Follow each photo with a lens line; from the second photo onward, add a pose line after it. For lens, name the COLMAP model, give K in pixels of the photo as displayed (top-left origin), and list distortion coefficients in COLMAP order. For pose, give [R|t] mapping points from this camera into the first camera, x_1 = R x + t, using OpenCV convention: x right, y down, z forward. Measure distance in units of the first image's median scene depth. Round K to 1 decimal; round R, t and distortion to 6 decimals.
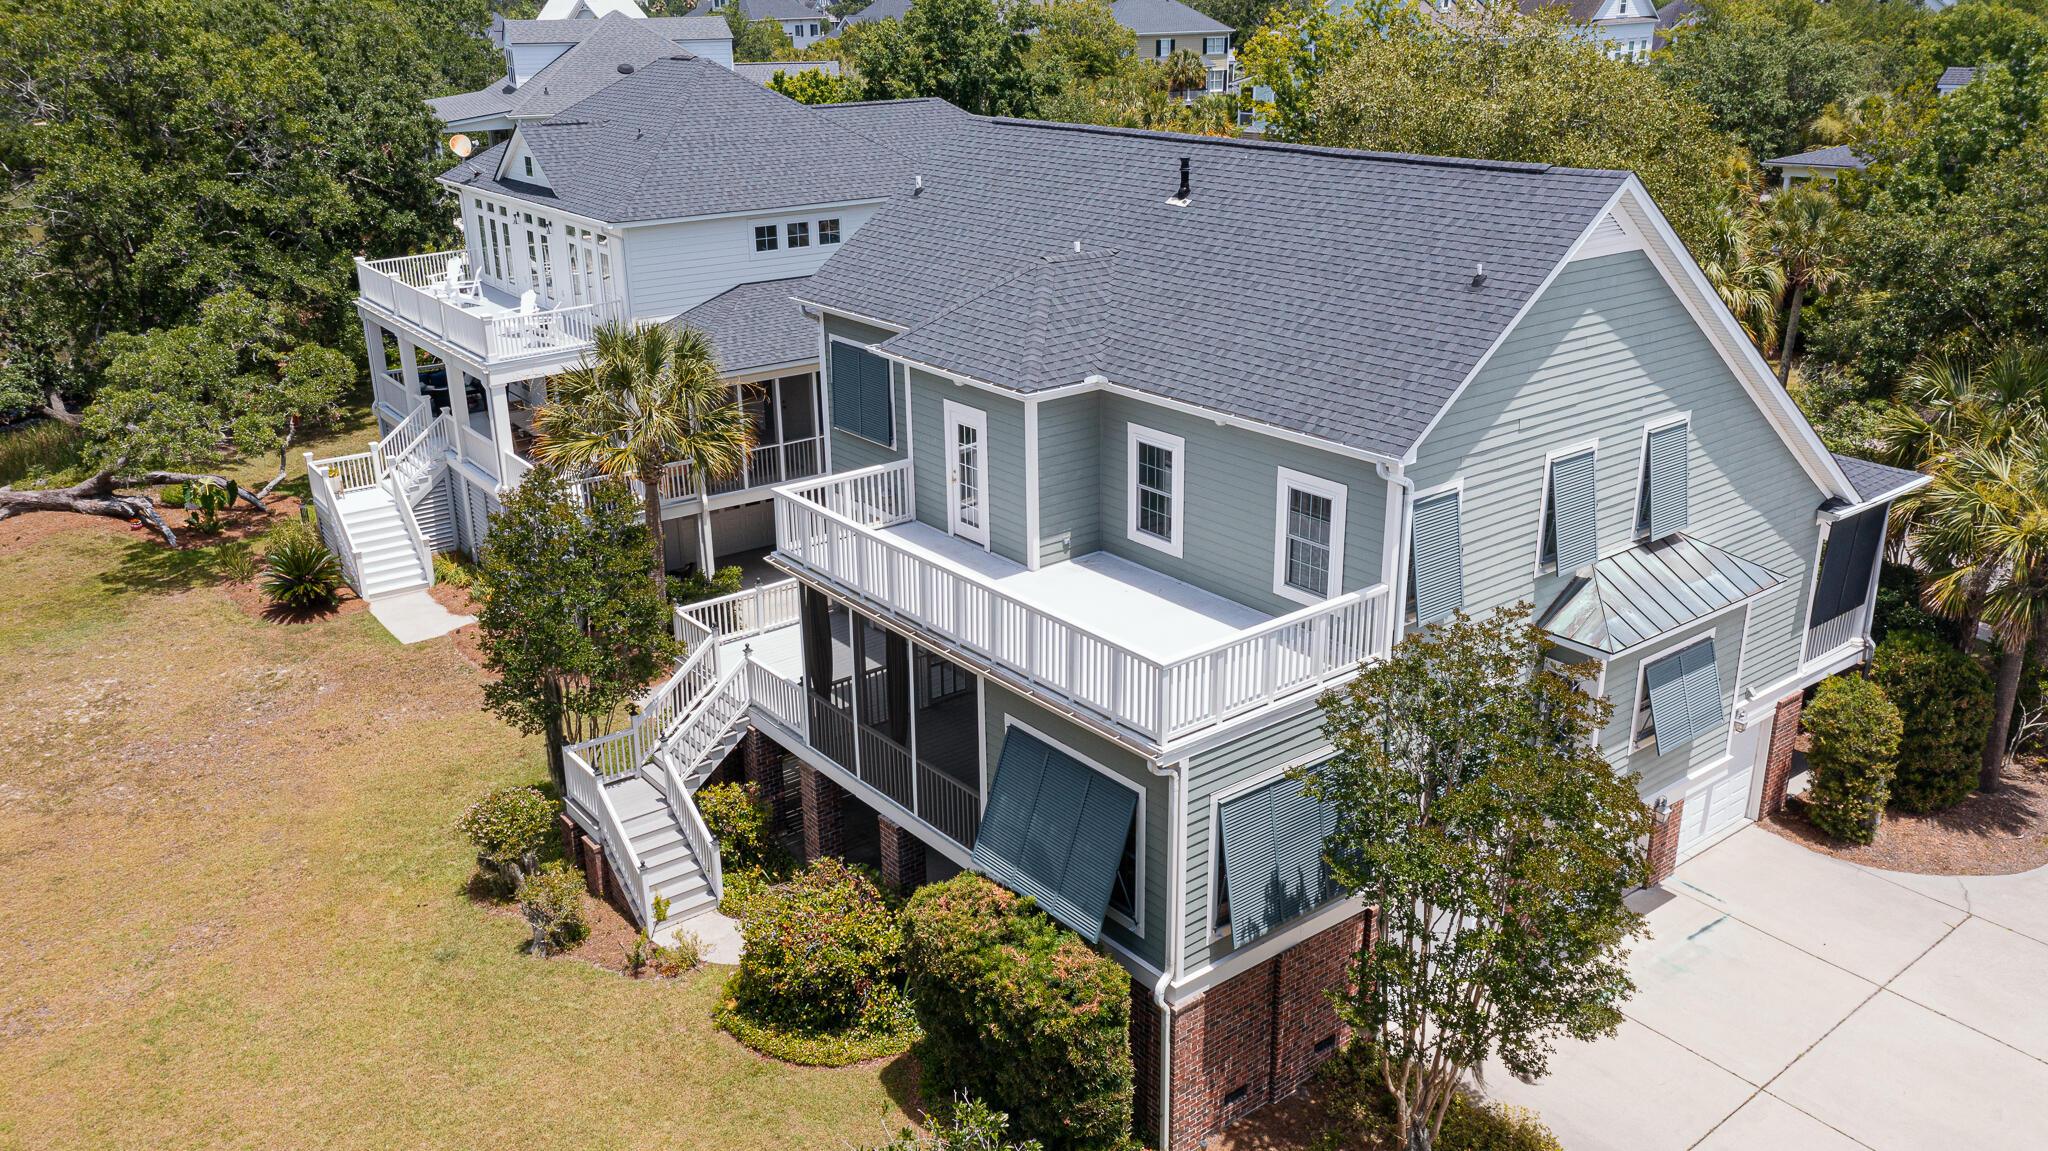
lens RADIAL K [[1621.6, 0, 1024.0], [0, 1621.6, 575.5], [0, 0, 1]] dist [0.002255, 0.054772]
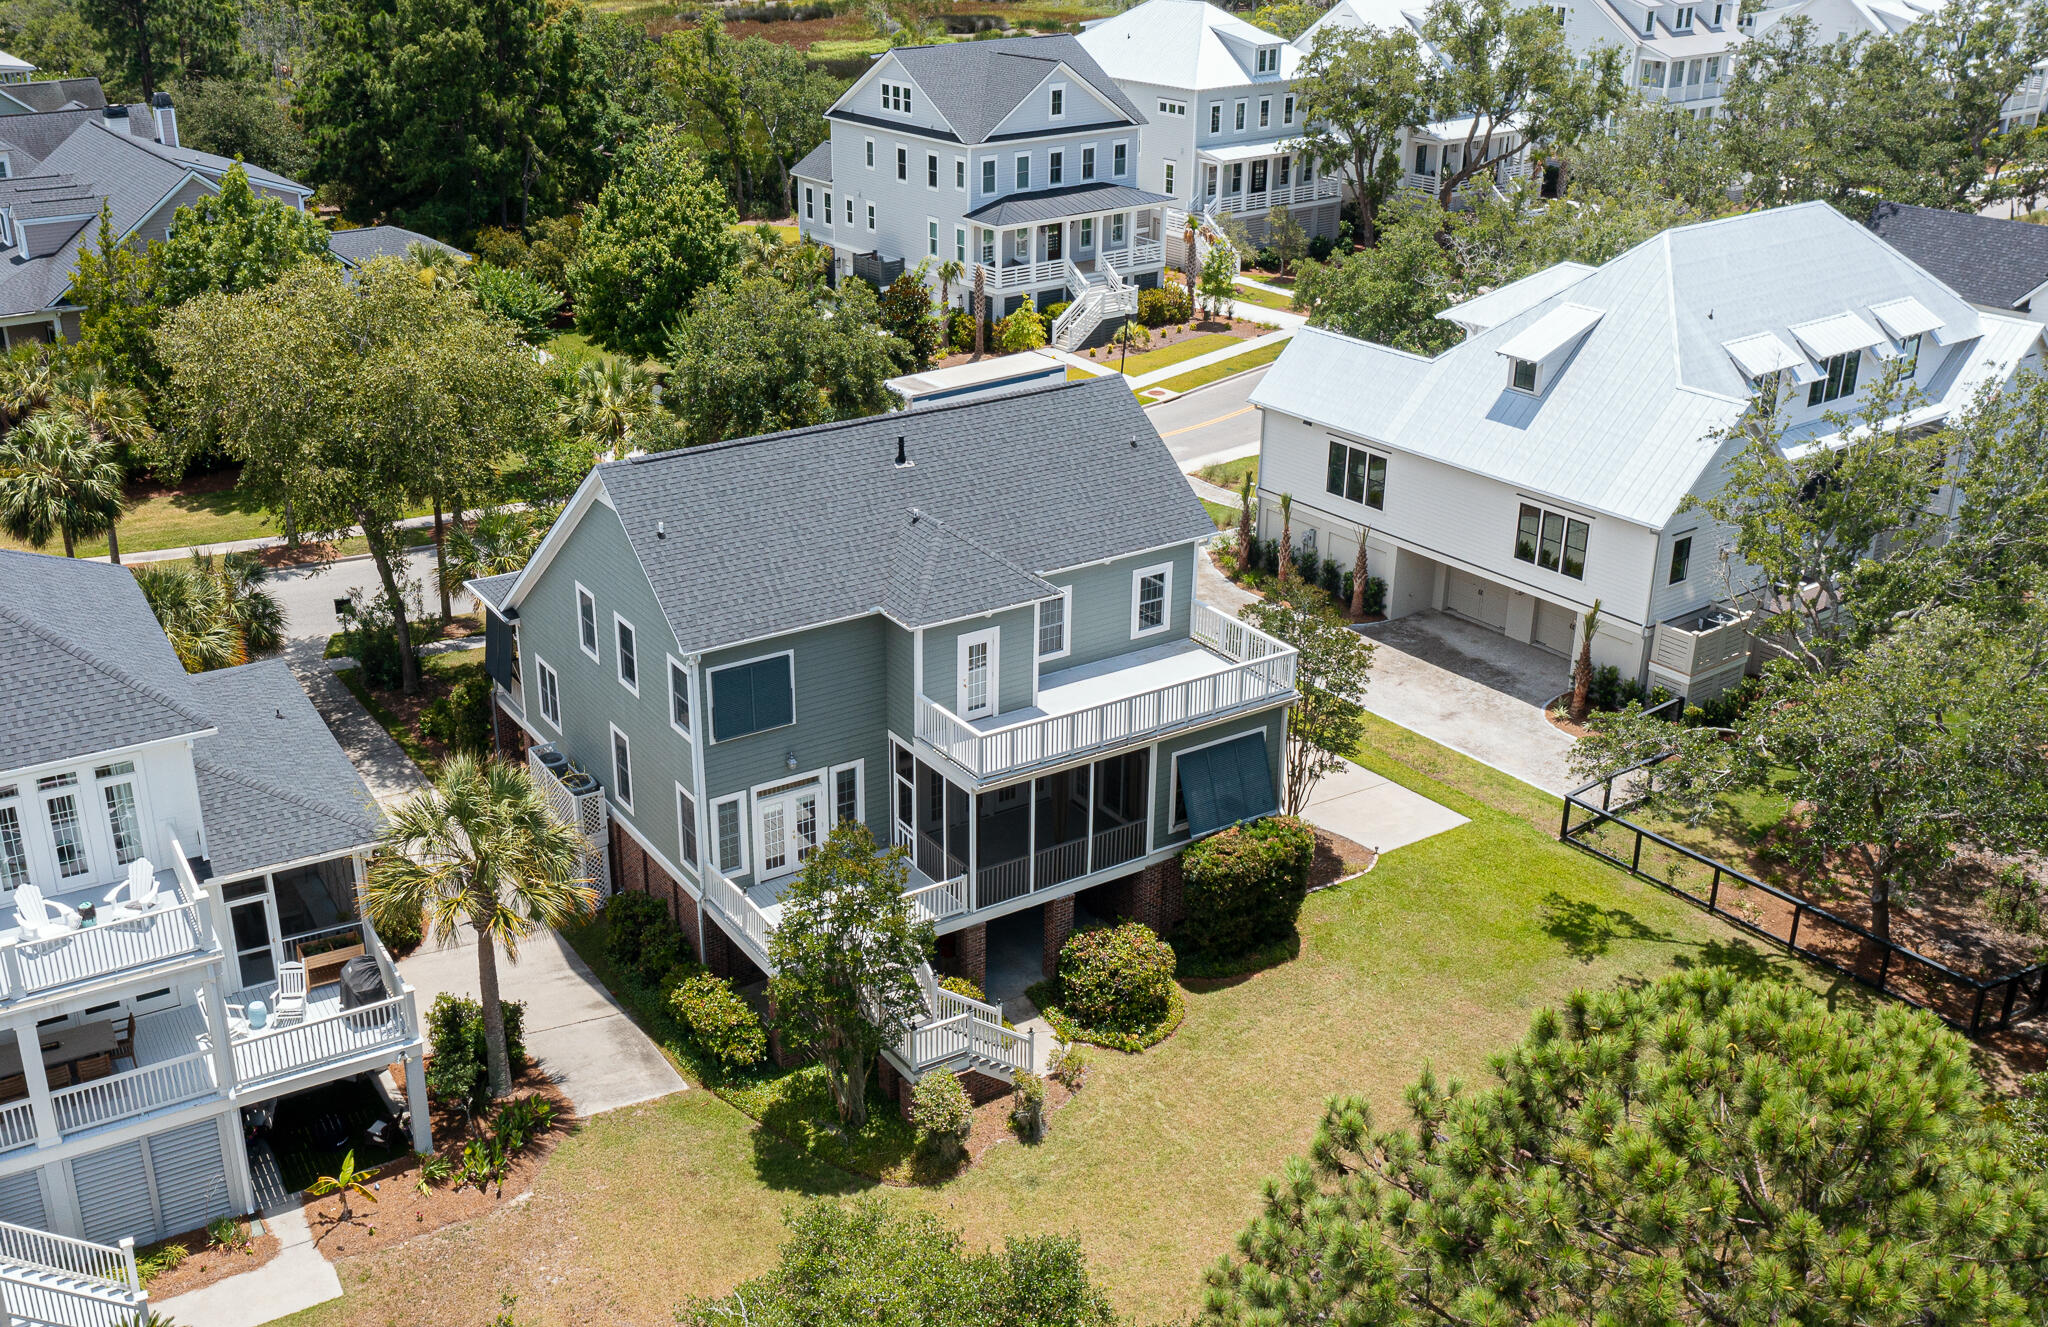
lens RADIAL K [[1980.5, 0, 949.5], [0, 1980.5, 663.8], [0, 0, 1]] dist [0.011938, 0.005956]
pose [[0.109494, -0.380198, 0.918401, -1.667585], [0.344565, 0.881185, 0.323711, -0.656597], [-0.932355, 0.281004, 0.227488, 0.616787]]
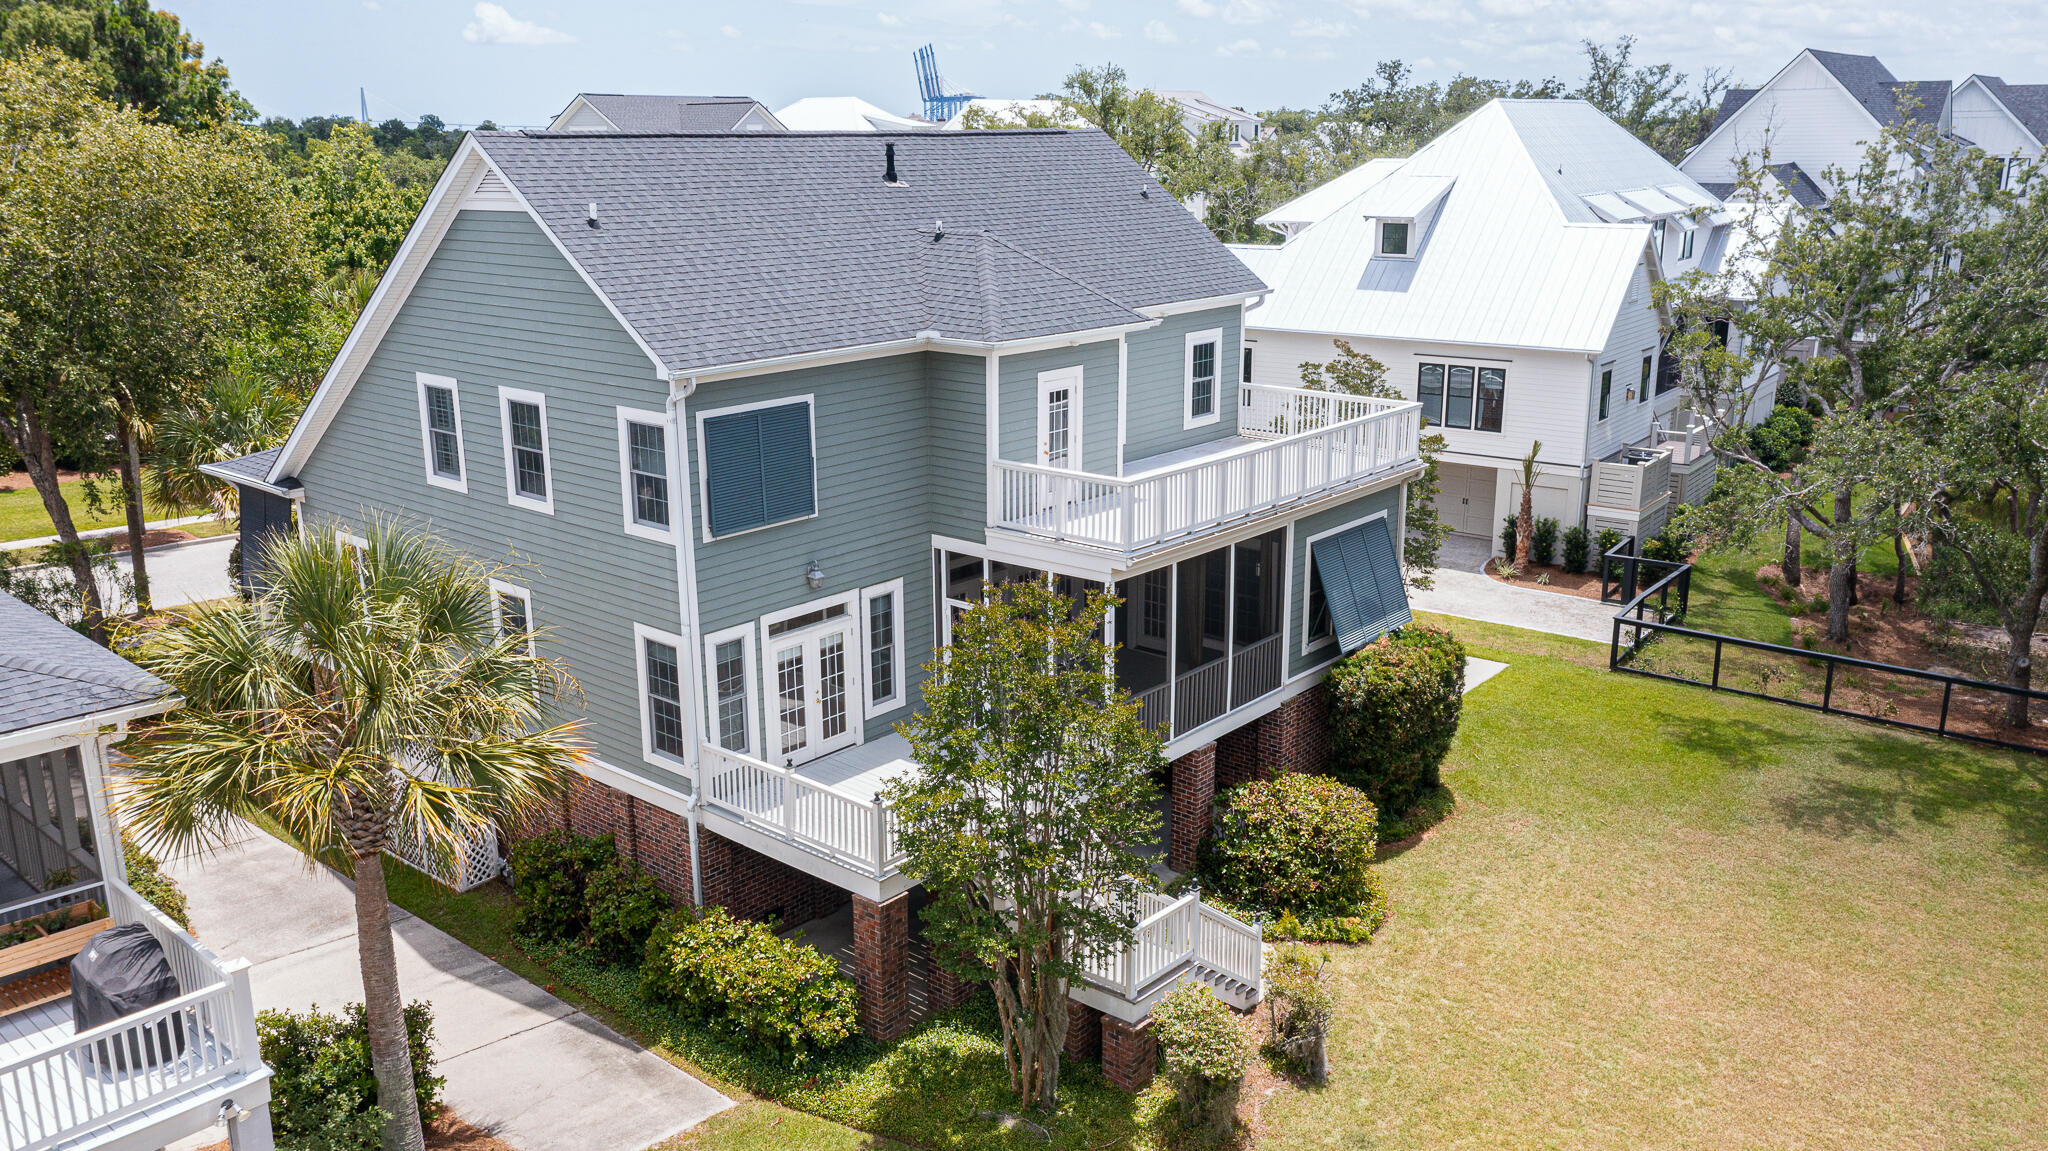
lens RADIAL K [[1621.6, 0, 1024.0], [0, 1621.6, 575.5], [0, 0, 1]] dist [0.002255, 0.054772]
pose [[-0.196071, -0.245198, 0.949439, -1.019612], [0.347082, 0.888199, 0.301059, -0.300605], [-0.917110, 0.388562, -0.089047, 1.145393]]
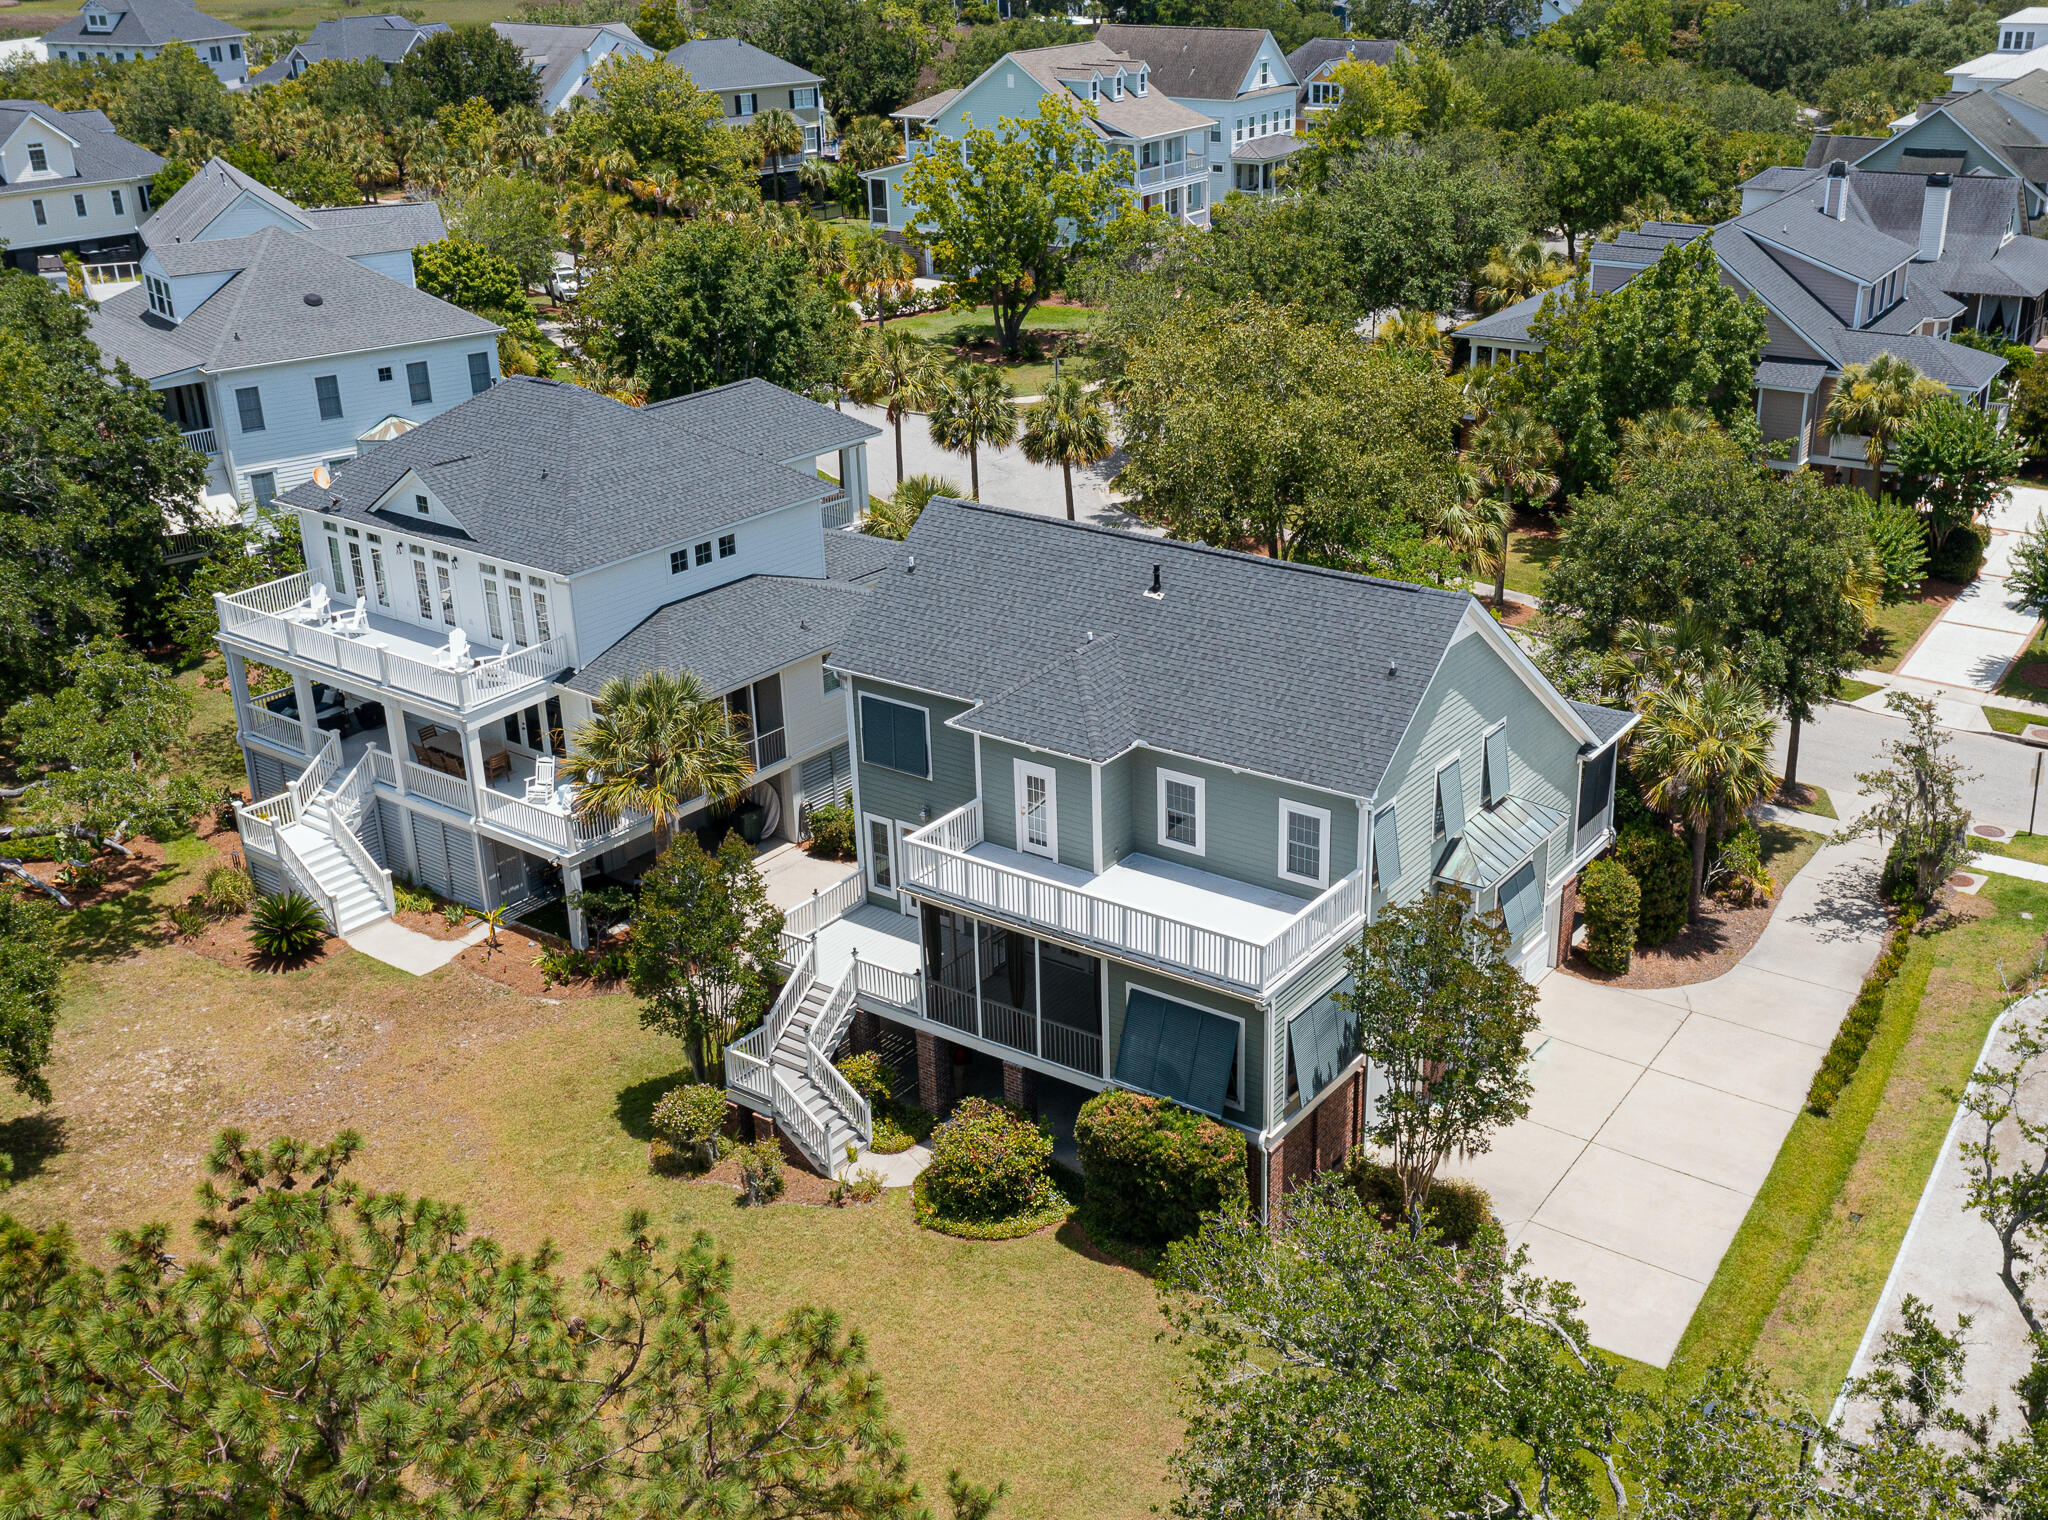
lens RADIAL K [[2147.1, 0, 1148.6], [0, 2147.1, 763.5], [0, 0, 1]] dist [-0.006535, 0.282900]
pose [[0.949435, -0.116921, 0.291382, -0.475334], [0.103639, 0.992763, 0.060663, -0.203717], [-0.296366, -0.027397, 0.954681, -0.784107]]
